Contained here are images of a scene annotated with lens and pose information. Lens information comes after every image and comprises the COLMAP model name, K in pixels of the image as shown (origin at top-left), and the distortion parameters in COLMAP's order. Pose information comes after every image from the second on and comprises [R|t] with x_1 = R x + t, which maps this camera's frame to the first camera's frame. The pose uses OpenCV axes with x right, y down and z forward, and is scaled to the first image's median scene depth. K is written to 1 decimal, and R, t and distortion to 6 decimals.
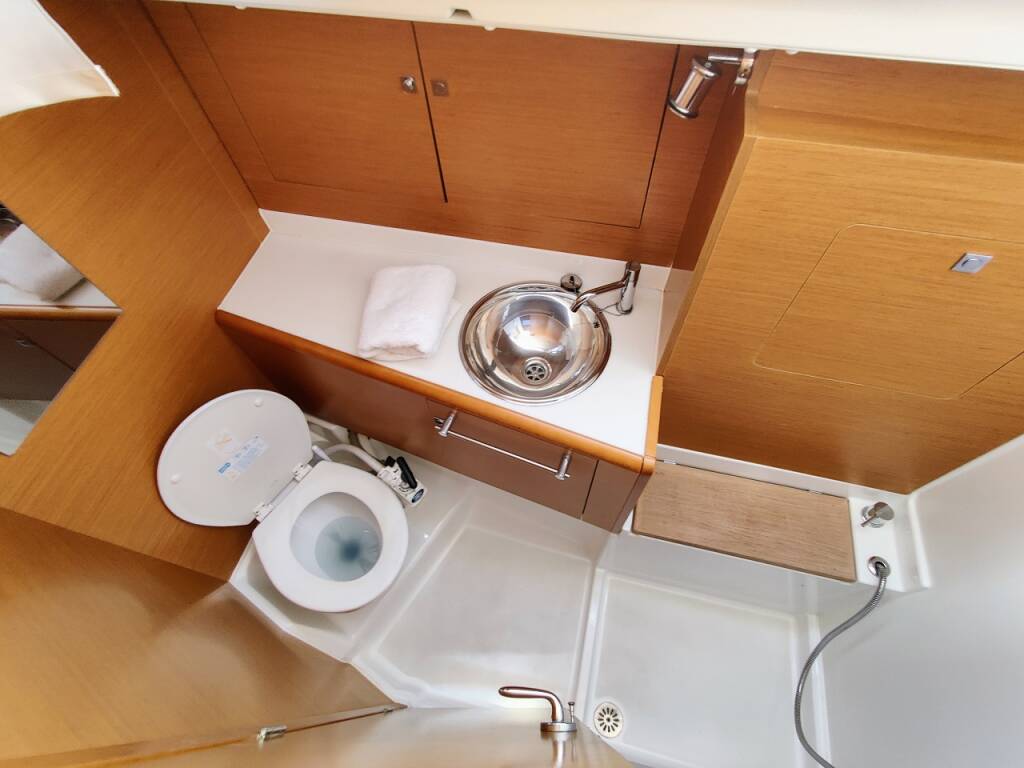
lens RADIAL K [[503.2, 0, 512.0], [0, 503.2, 384.0], [0, 0, 1]] dist [0.003091, 0.001484]
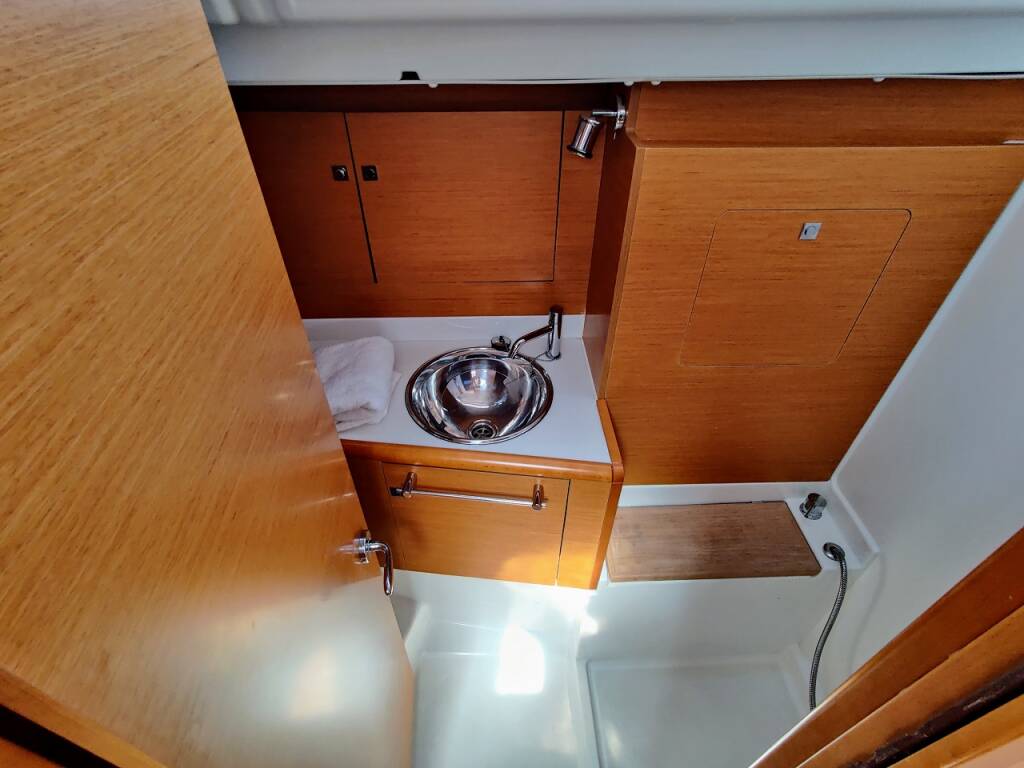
lens RADIAL K [[515.3, 0, 514.4], [0, 515.3, 384.5], [0, 0, 1]] dist [0.000558, 0.000192]
pose [[0.961000, -0.143807, 0.236218, -0.148281], [0.209828, 0.935559, -0.284080, 0.234033], [-0.180143, 0.322566, 0.929247, -0.003287]]
